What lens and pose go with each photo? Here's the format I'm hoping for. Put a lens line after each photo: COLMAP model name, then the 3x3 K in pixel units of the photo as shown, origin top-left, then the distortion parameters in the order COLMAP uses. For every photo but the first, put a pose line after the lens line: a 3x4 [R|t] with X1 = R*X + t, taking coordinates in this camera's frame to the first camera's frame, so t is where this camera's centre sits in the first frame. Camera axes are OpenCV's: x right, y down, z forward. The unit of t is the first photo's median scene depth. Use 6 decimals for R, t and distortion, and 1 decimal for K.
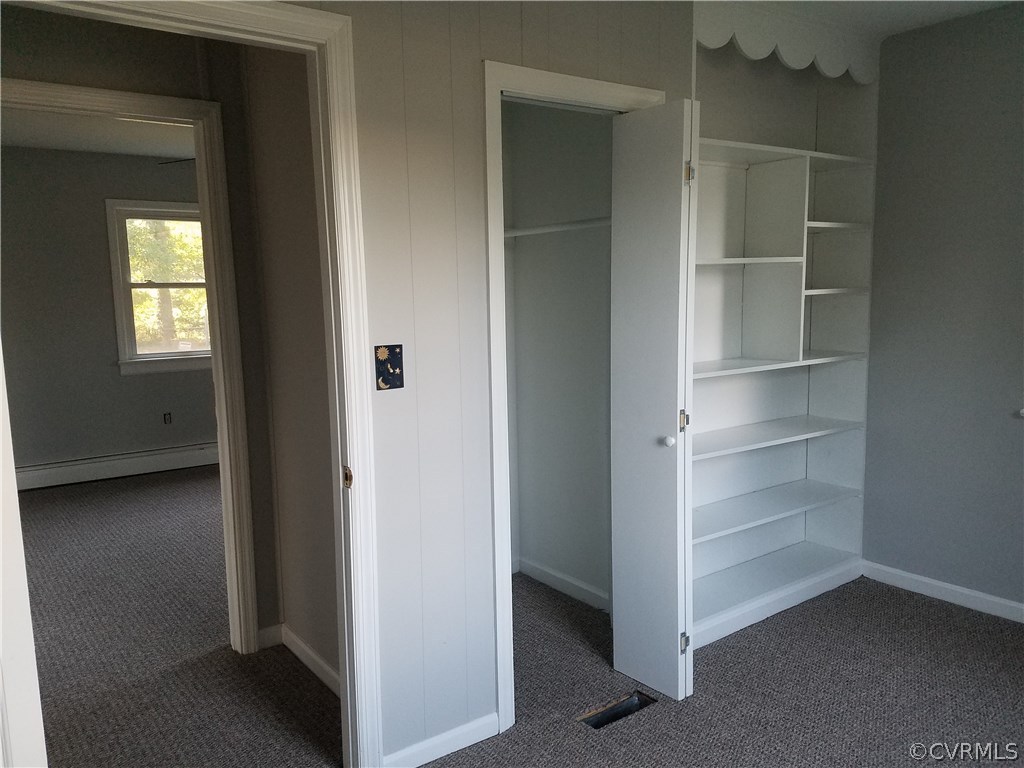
lens RADIAL K [[792.4, 0, 510.9], [0, 792.4, 381.2], [0, 0, 1]] dist [0.083864, 0.001938]
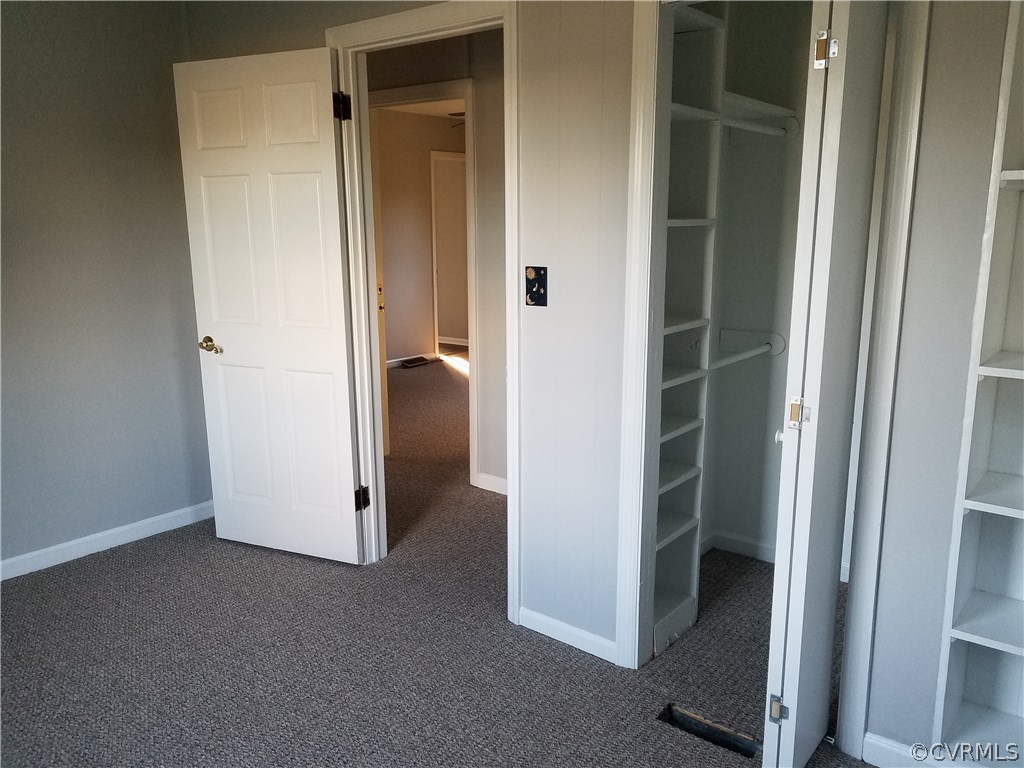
lens RADIAL K [[792.4, 0, 511.7], [0, 792.4, 388.7], [0, 0, 1]] dist [0.083864, 0.001938]
pose [[0.272625, 0.216173, -0.937521, 0.932323], [-0.111955, 0.974940, 0.192245, -0.089348], [0.955585, 0.052549, 0.289994, 0.644769]]
